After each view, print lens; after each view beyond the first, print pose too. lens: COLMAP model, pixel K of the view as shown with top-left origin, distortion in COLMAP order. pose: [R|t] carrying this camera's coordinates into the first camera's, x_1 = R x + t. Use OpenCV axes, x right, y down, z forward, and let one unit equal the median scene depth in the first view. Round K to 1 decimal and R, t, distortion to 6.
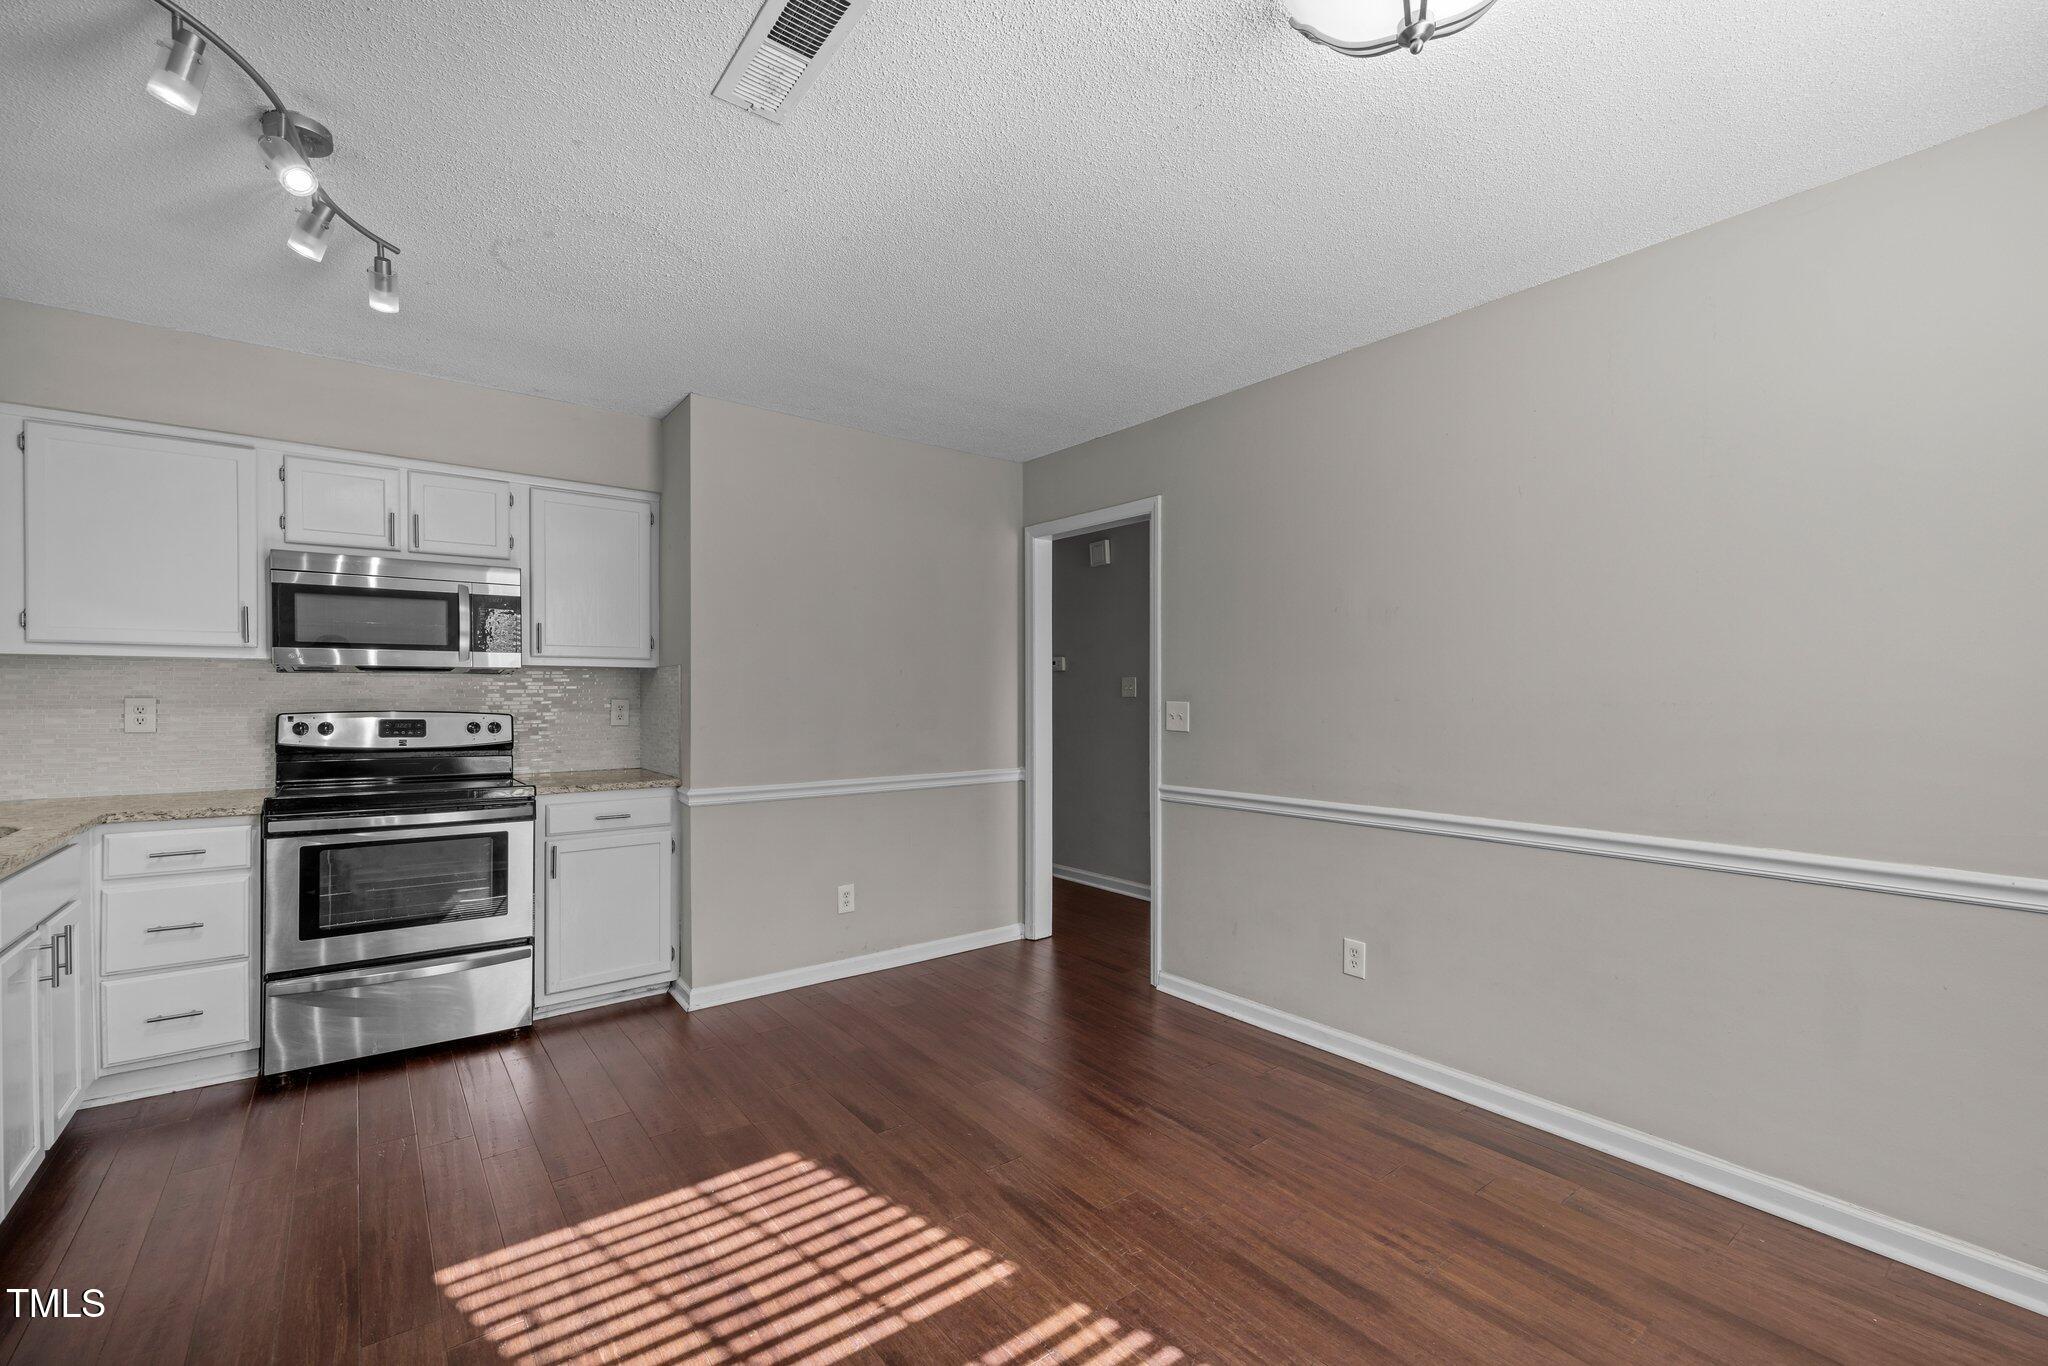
lens RADIAL K [[865.8, 0, 1022.1], [0, 865.8, 698.1], [0, 0, 1]] dist [0.001552, 0.000457]
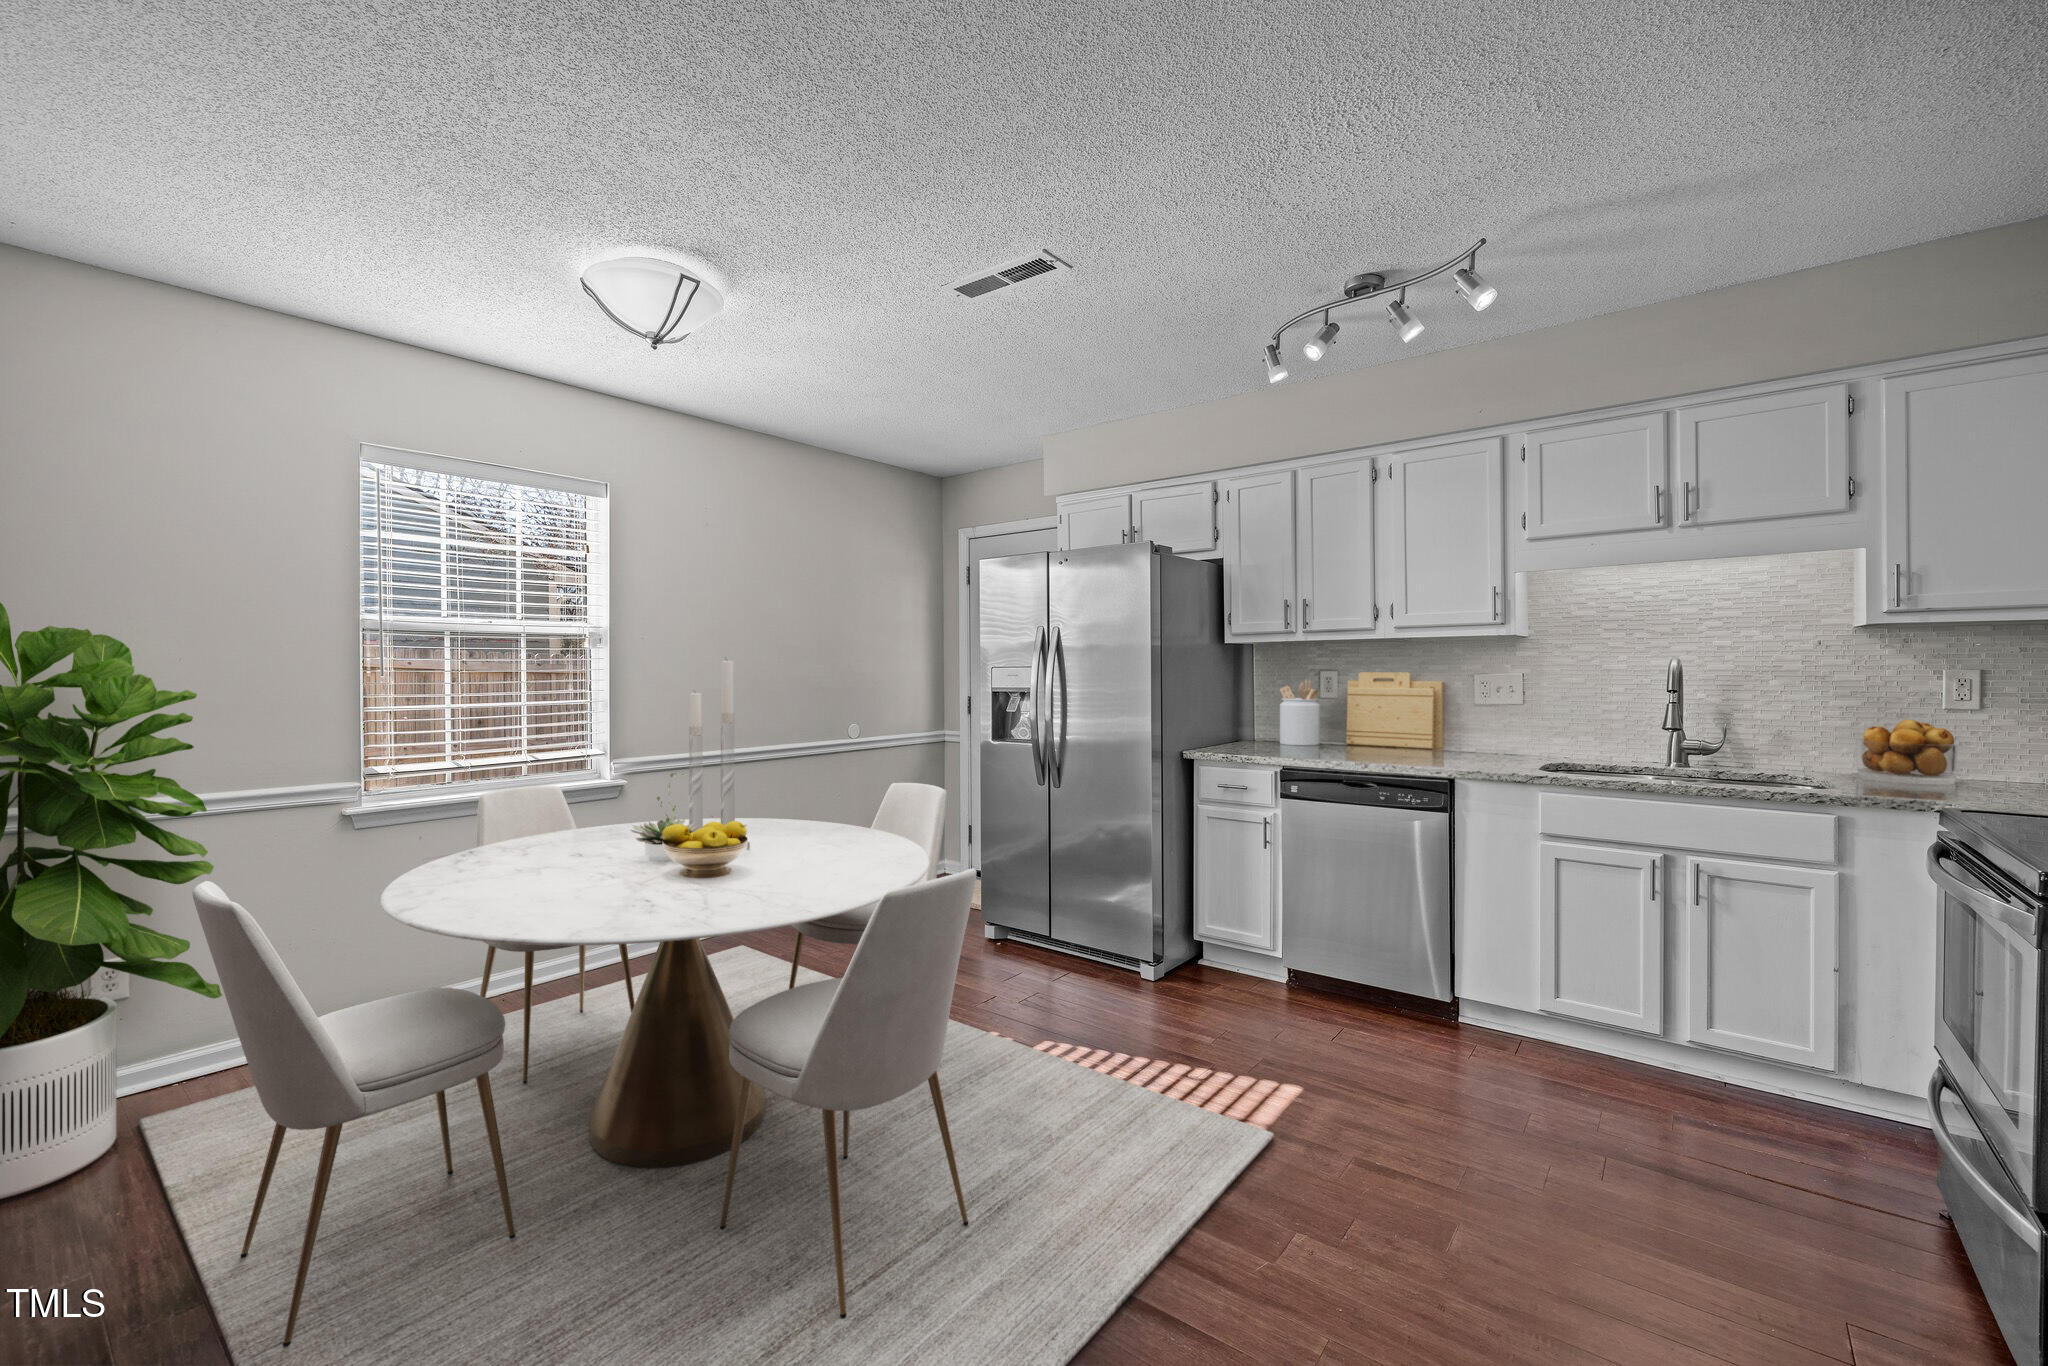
lens RADIAL K [[858.0, 0, 1016.3], [0, 858.0, 672.7], [0, 0, 1]] dist [0.000844, 0.000258]
pose [[-0.972481, 0.004224, -0.232943, 0.053030], [0.002274, 0.999960, 0.008640, -0.007046], [0.232970, 0.007873, -0.972452, 1.527846]]
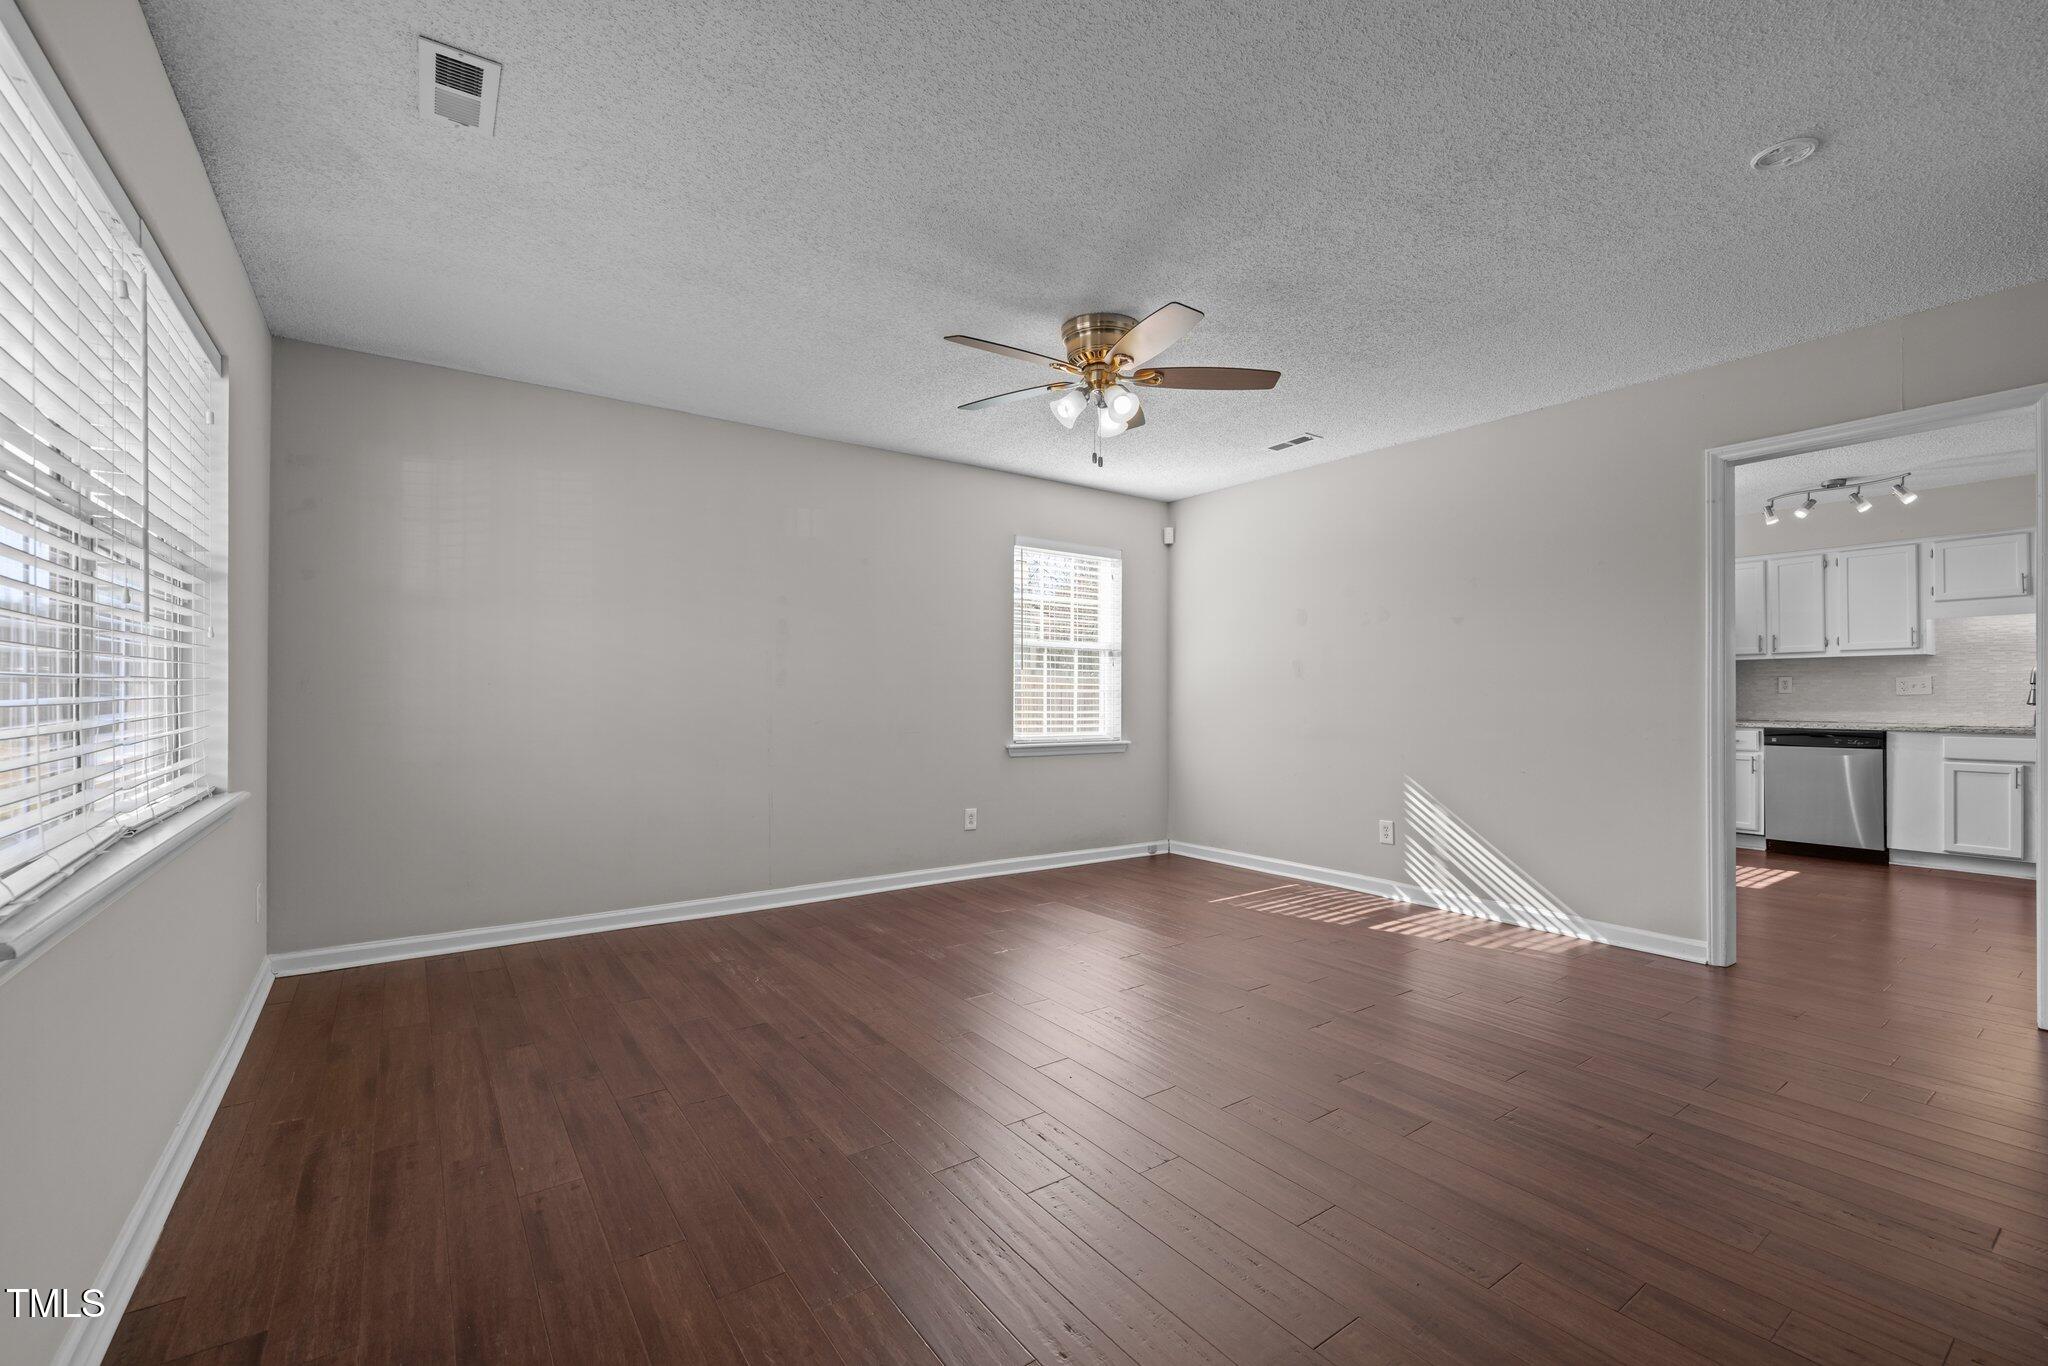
lens RADIAL K [[859.3, 0, 1016.0], [0, 859.3, 694.0], [0, 0, 1]] dist [0.000360, 0.000268]
pose [[-0.998971, 0.000879, 0.045351, 1.232513], [0.000913, 0.999999, 0.000729, 0.046859], [-0.045350, 0.000770, -0.998971, 2.733942]]
